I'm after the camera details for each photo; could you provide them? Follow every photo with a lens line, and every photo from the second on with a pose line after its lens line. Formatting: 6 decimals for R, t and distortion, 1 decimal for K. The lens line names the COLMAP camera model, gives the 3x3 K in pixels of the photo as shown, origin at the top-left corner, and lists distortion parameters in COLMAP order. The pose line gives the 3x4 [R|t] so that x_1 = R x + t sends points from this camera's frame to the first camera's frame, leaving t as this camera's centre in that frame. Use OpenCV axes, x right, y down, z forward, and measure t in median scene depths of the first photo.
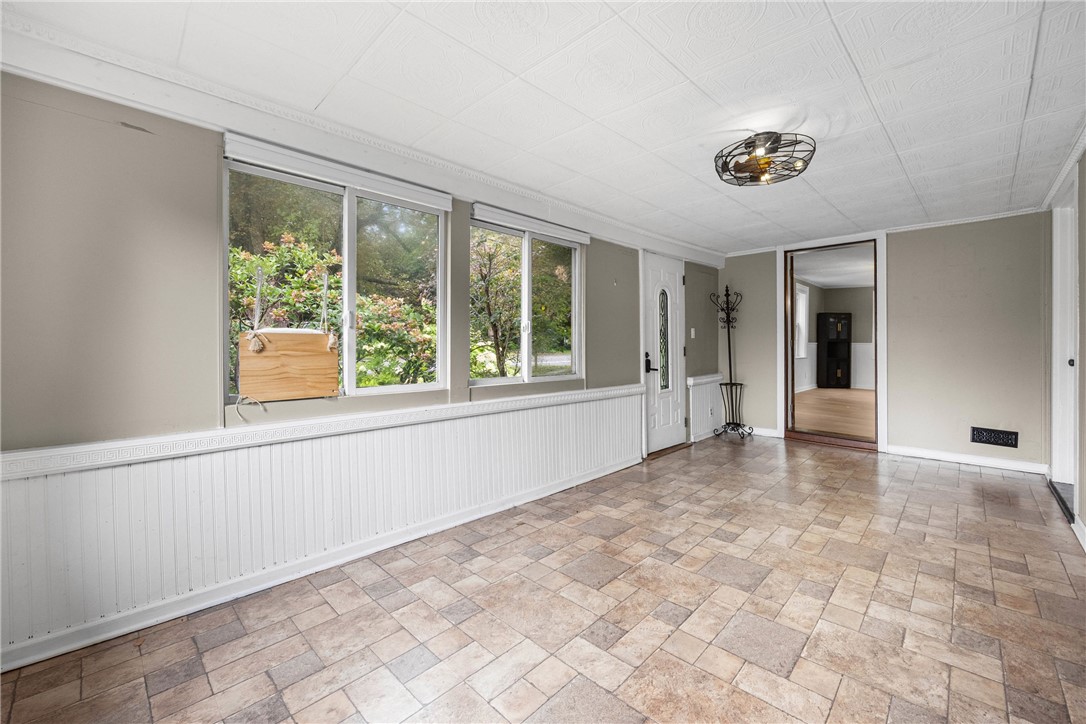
lens RADIAL K [[441.3, 0, 546.2], [0, 441.3, 336.6], [0, 0, 1]] dist [-0.001411, 0.000298]
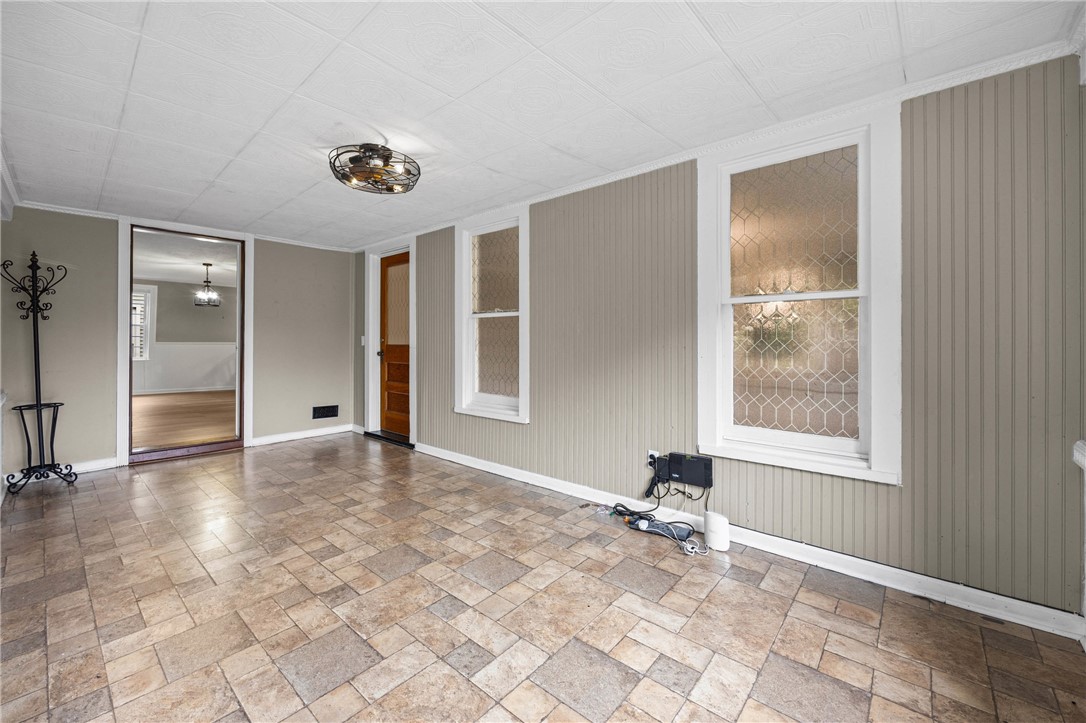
lens RADIAL K [[441.3, 0, 546.2], [0, 441.3, 336.1], [0, 0, 1]] dist [-0.001411, 0.000298]
pose [[-0.059954, 0.012472, 0.998123, -0.556111], [-0.013412, 0.999822, -0.013299, 0.008027], [-0.998111, -0.014185, -0.059776, 0.622177]]
